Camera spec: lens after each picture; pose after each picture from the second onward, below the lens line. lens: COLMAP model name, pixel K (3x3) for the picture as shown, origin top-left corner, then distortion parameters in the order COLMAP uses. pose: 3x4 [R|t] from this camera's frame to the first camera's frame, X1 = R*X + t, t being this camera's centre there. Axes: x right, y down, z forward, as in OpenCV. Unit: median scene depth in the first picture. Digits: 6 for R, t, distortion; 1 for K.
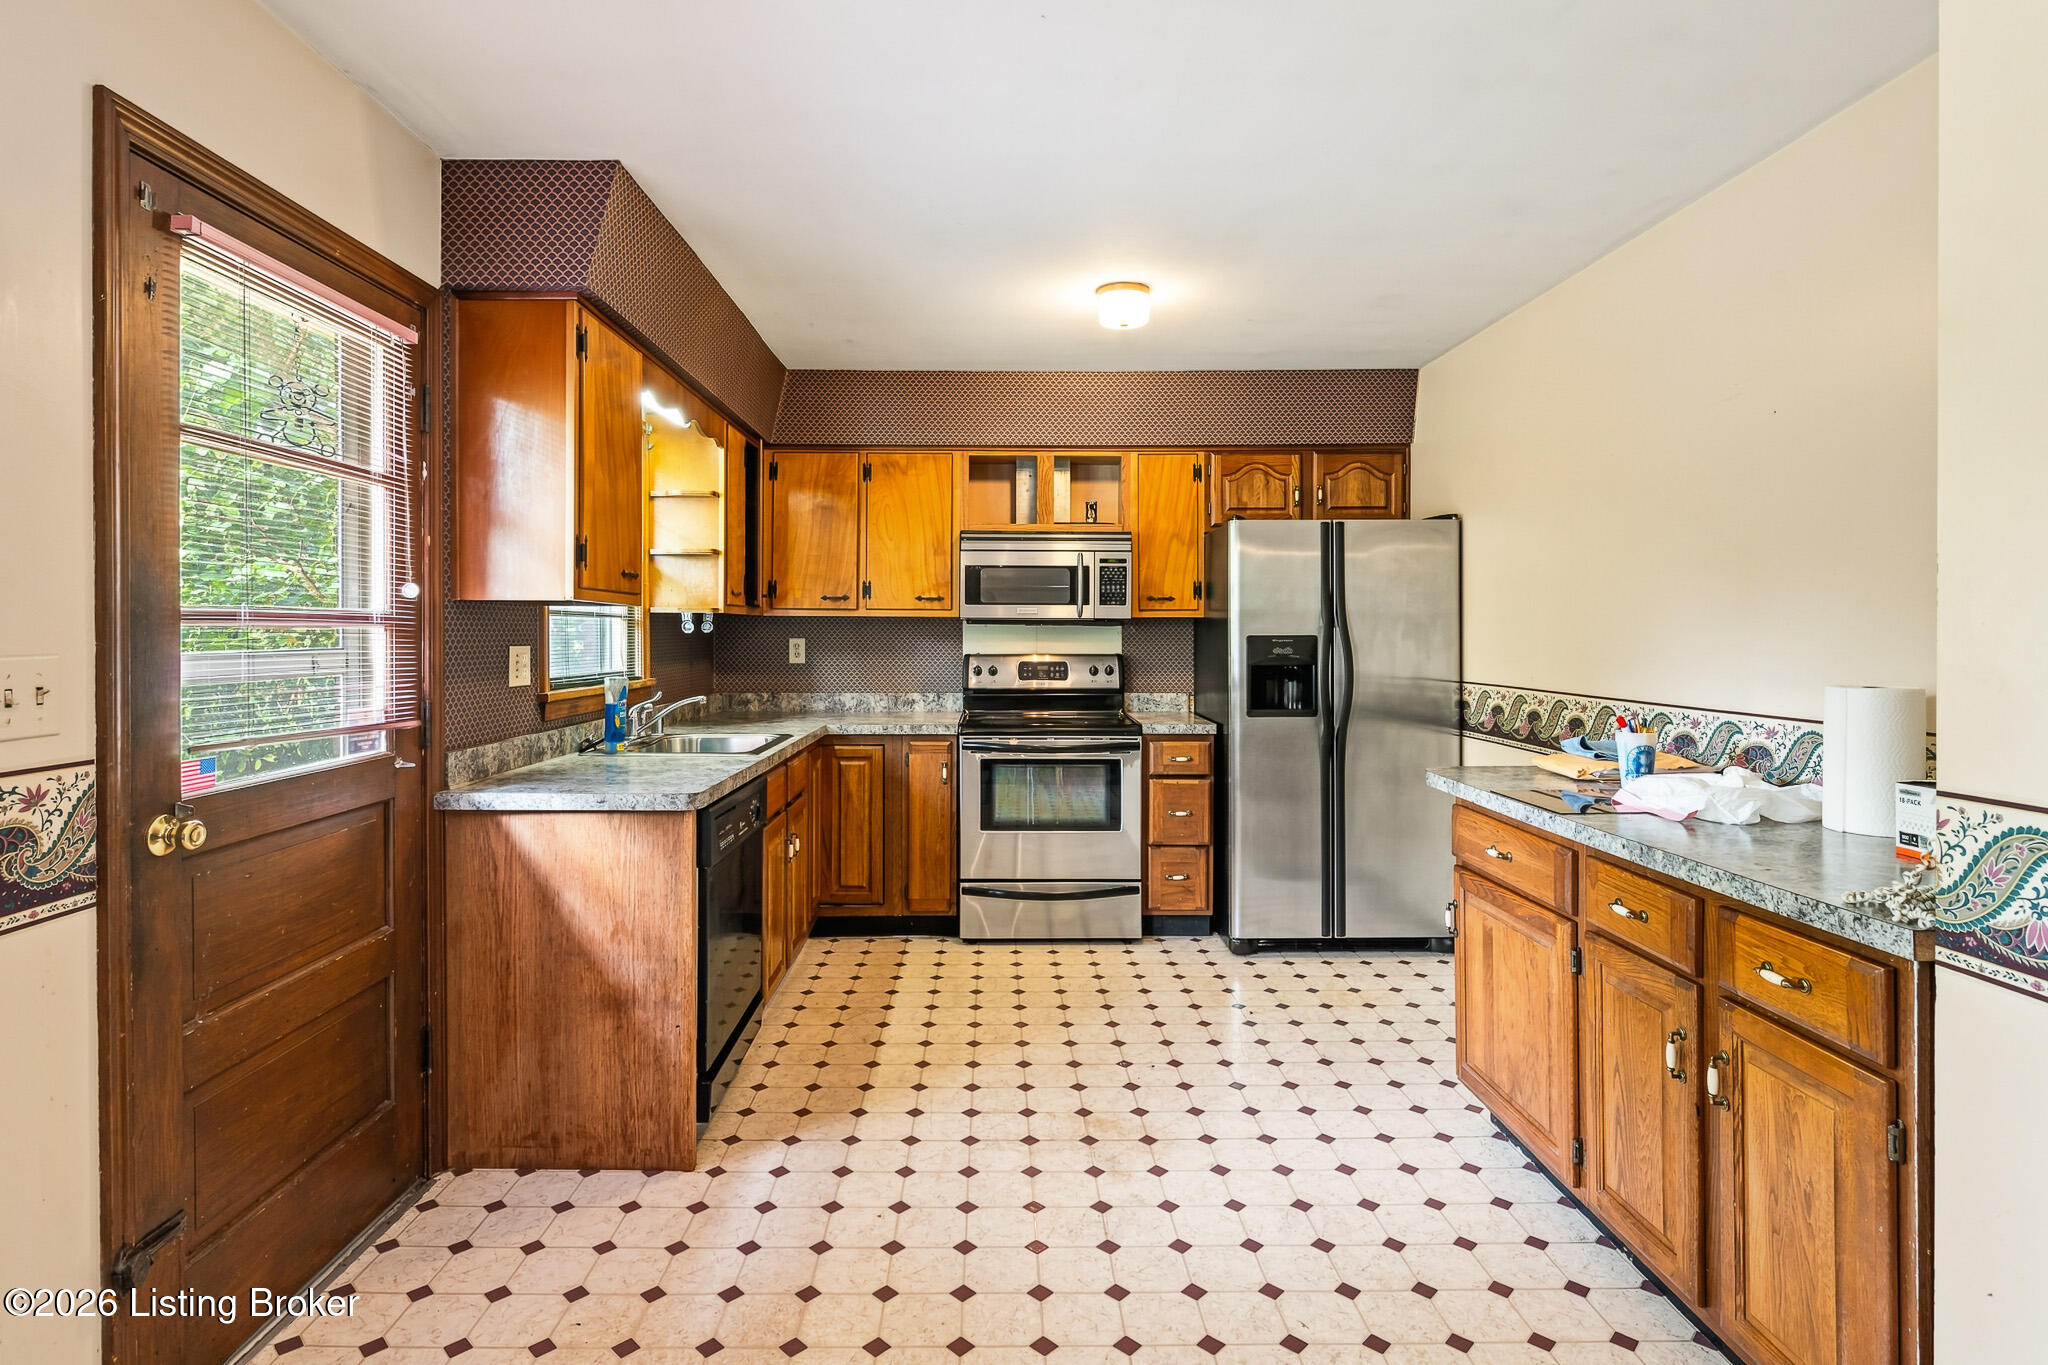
lens RADIAL K [[1004.9, 0, 1021.9], [0, 1004.9, 626.7], [0, 0, 1]] dist [-0.000180, 0.000002]
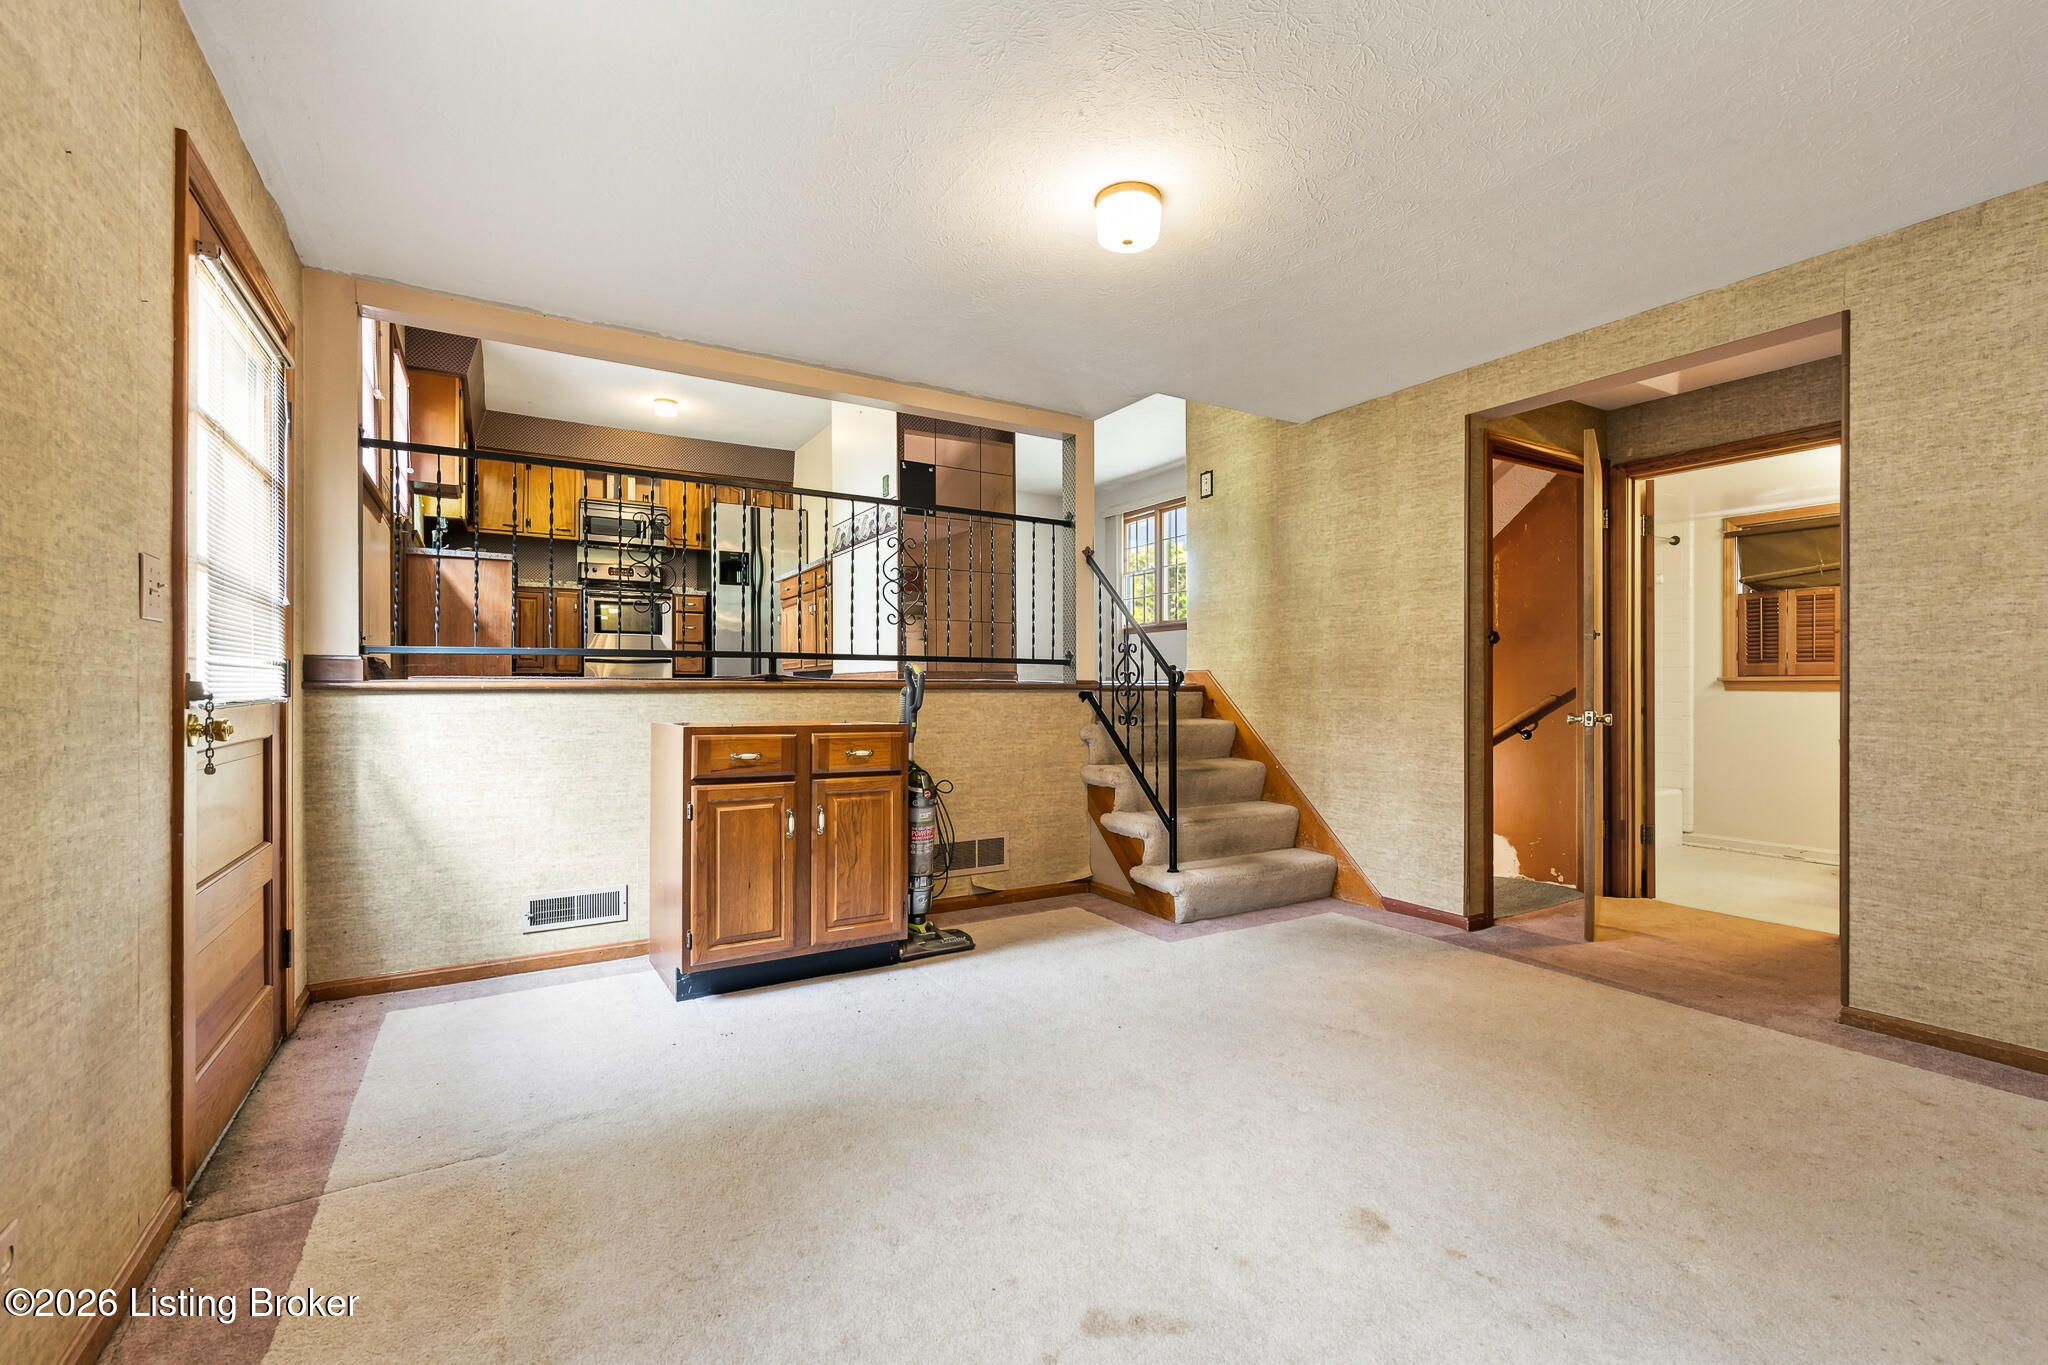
lens RADIAL K [[869.8, 0, 1024.0], [0, 869.8, 682.5], [0, 0, 1]] dist [0.000087, -0.000008]
pose [[0.868299, 0.002423, 0.496035, -0.160468], [-0.001932, 0.999997, -0.001503, 0.298071], [-0.496037, 0.000347, 0.868301, -1.074566]]
